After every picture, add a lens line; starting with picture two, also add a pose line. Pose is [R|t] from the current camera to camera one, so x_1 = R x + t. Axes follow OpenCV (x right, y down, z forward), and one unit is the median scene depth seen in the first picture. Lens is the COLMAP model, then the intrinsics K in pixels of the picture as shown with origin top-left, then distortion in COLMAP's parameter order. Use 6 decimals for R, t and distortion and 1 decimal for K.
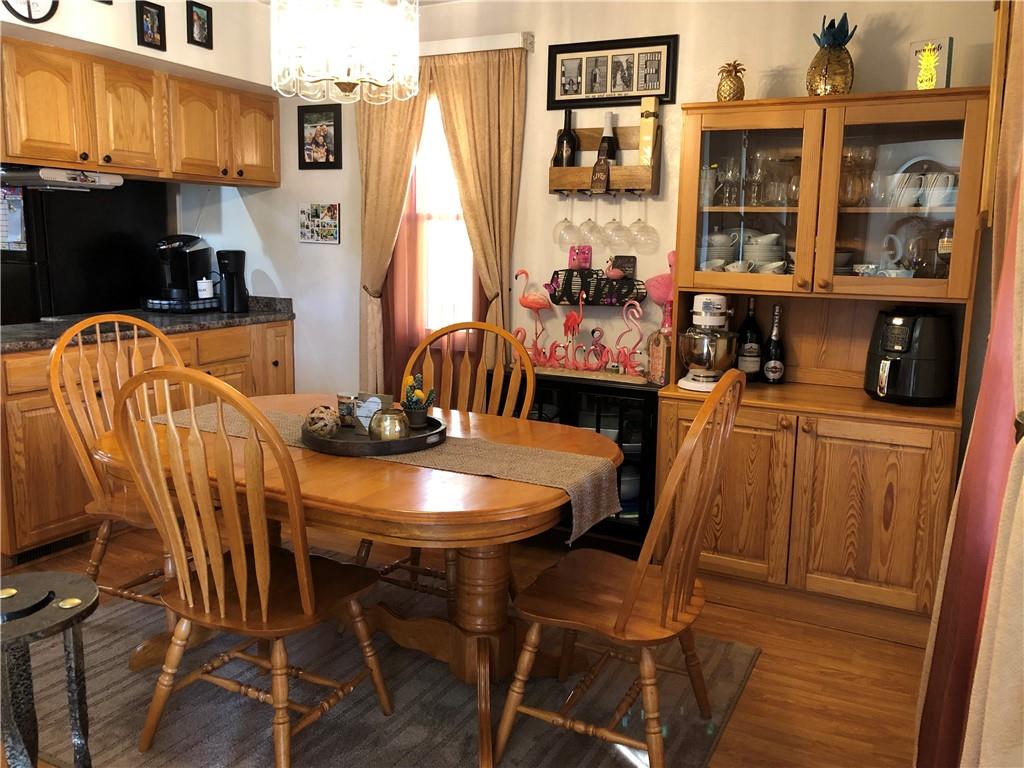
lens RADIAL K [[851.2, 0, 515.8], [0, 851.2, 373.6], [0, 0, 1]] dist [0.001937, 0.005272]
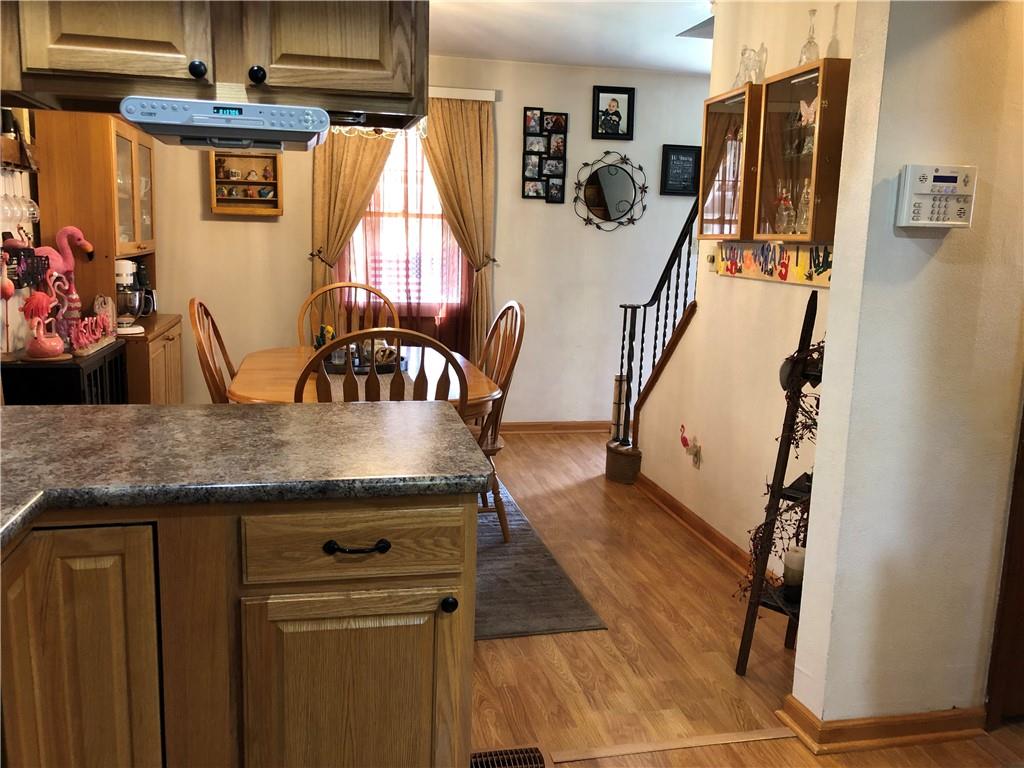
lens RADIAL K [[851.2, 0, 515.8], [0, 851.2, 373.6], [0, 0, 1]] dist [0.001937, 0.005272]
pose [[-0.626156, -0.172184, 0.760448, -1.044790], [0.075229, 0.957419, 0.278728, -0.218227], [-0.776060, 0.231735, -0.586541, 1.193520]]
